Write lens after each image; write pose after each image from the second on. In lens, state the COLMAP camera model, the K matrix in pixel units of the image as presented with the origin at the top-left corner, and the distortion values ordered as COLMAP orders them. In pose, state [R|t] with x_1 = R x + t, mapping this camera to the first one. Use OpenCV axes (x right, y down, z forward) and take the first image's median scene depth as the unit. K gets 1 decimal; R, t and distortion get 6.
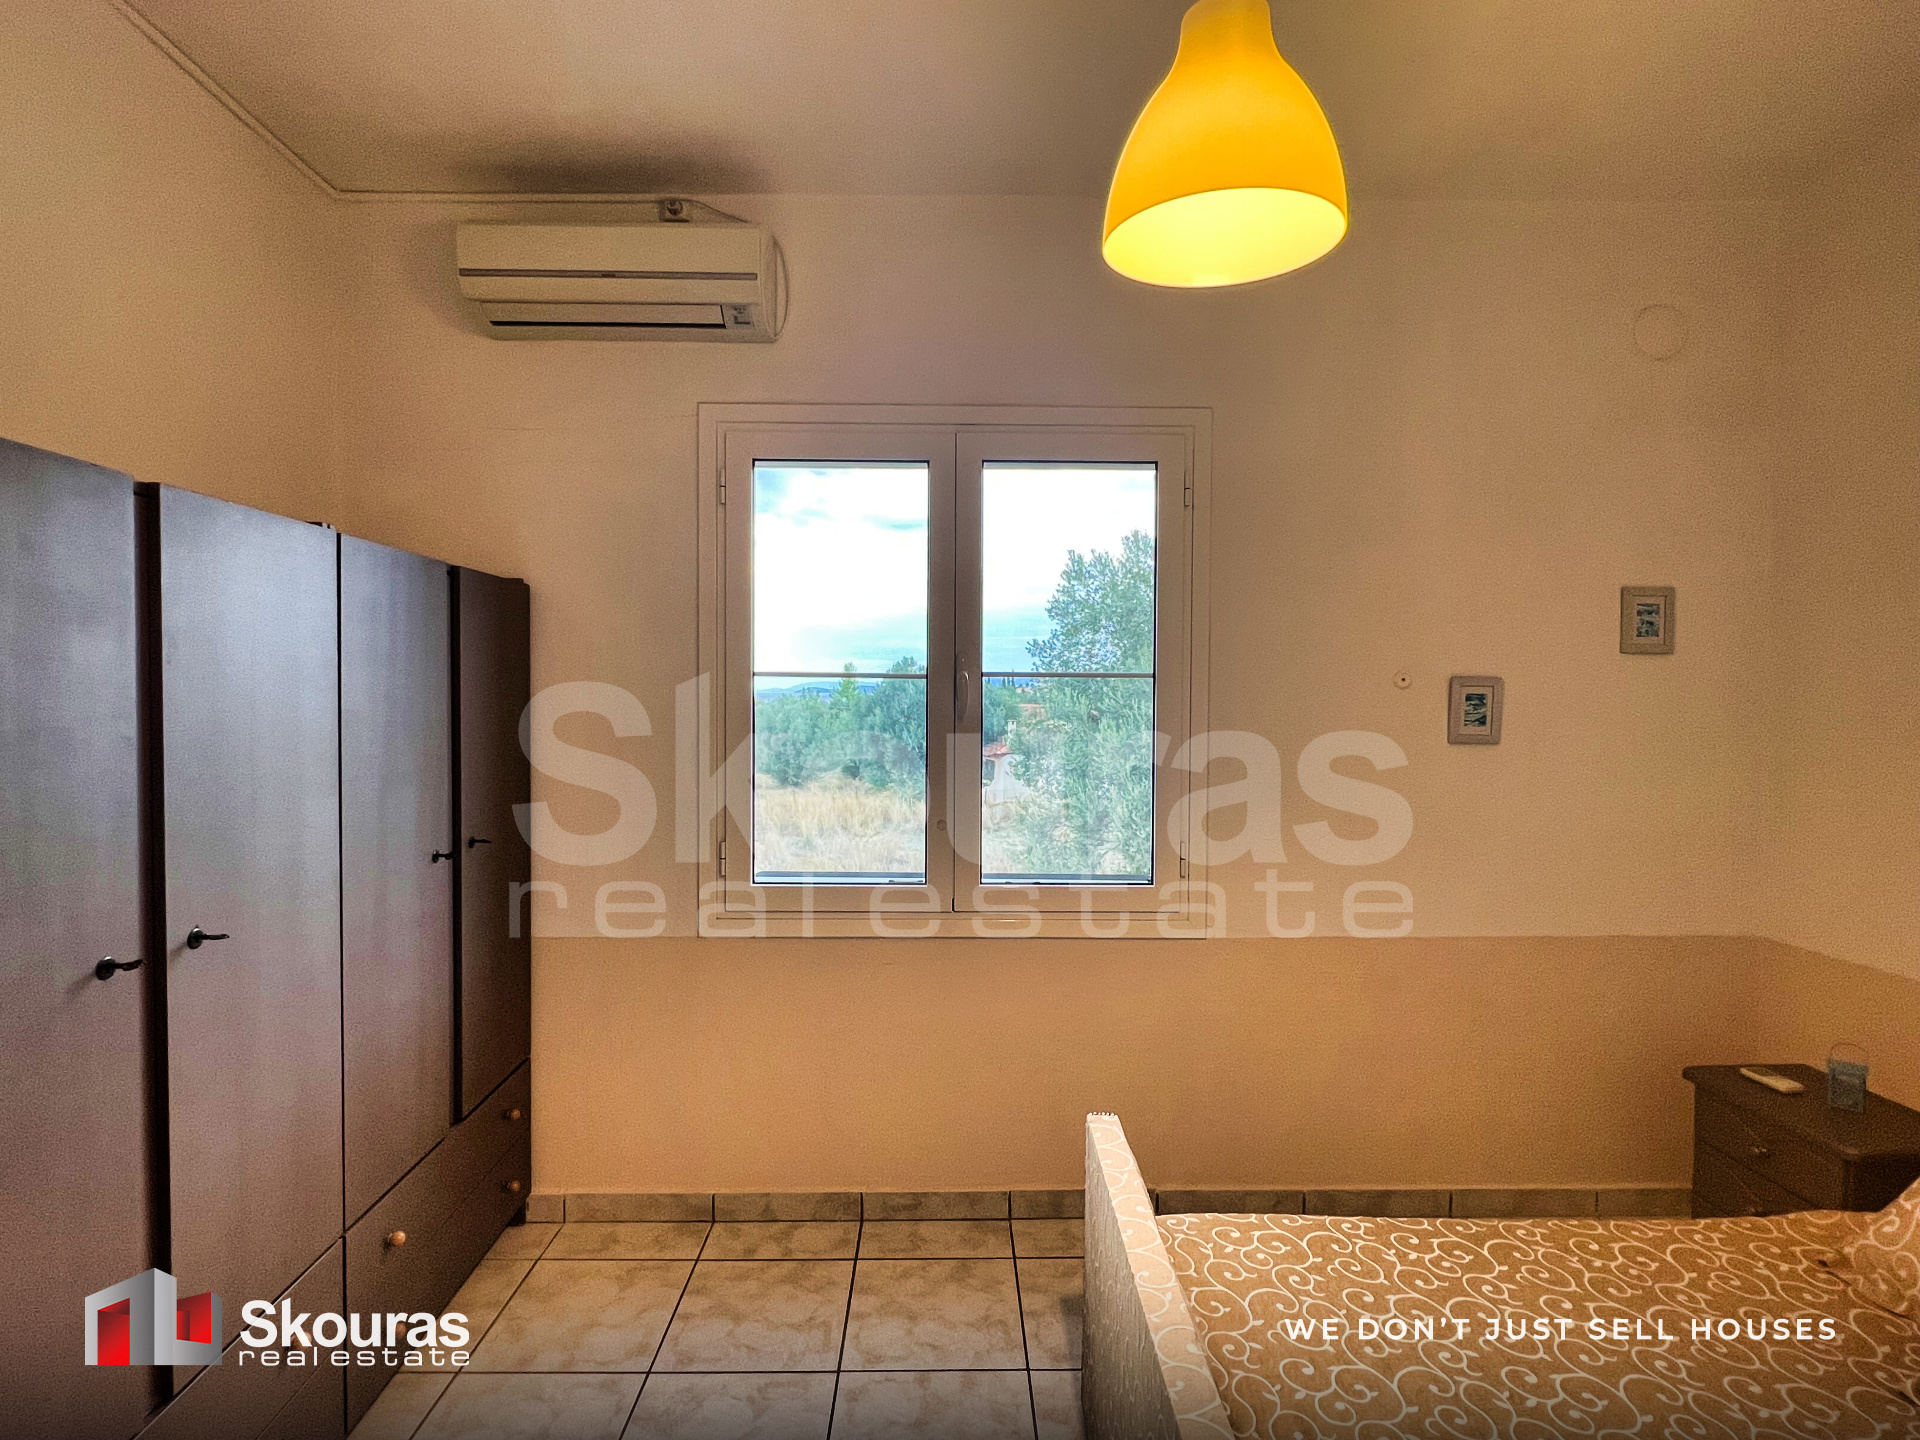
lens RADIAL K [[961.0, 0, 959.0], [0, 961.0, 713.0], [0, 0, 1]] dist [-0.001657, -0.000863]
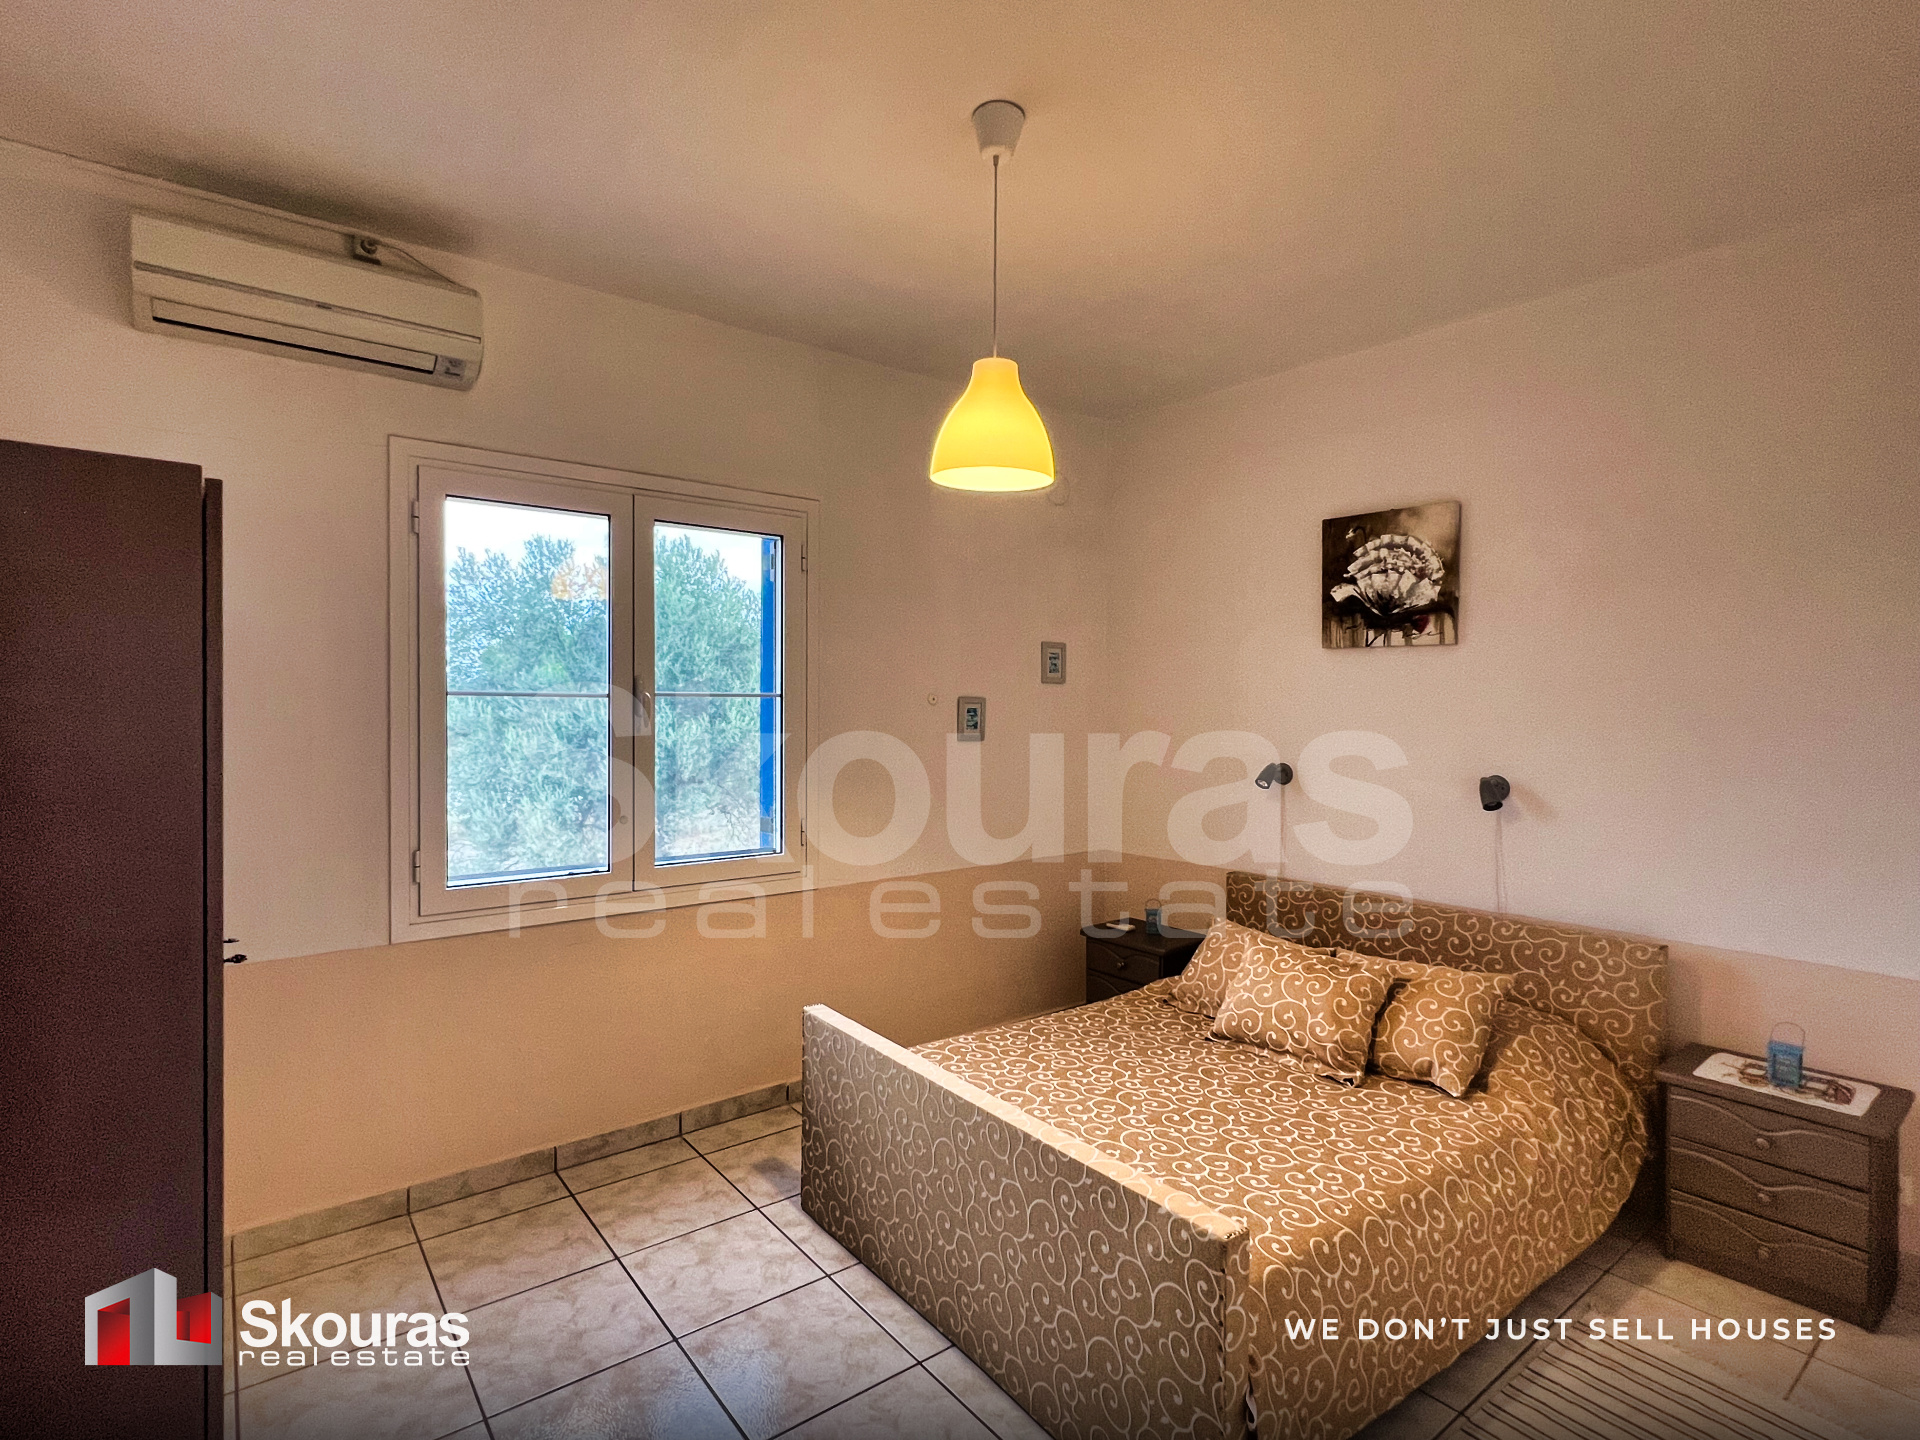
lens RADIAL K [[961.0, 0, 956.8], [0, 961.0, 714.0], [0, 0, 1]] dist [-0.001657, -0.000863]
pose [[0.796226, -0.008601, 0.604938, -0.412166], [0.011531, 0.999933, -0.000961, -0.009839], [-0.604889, 0.007741, 0.796272, -0.206706]]
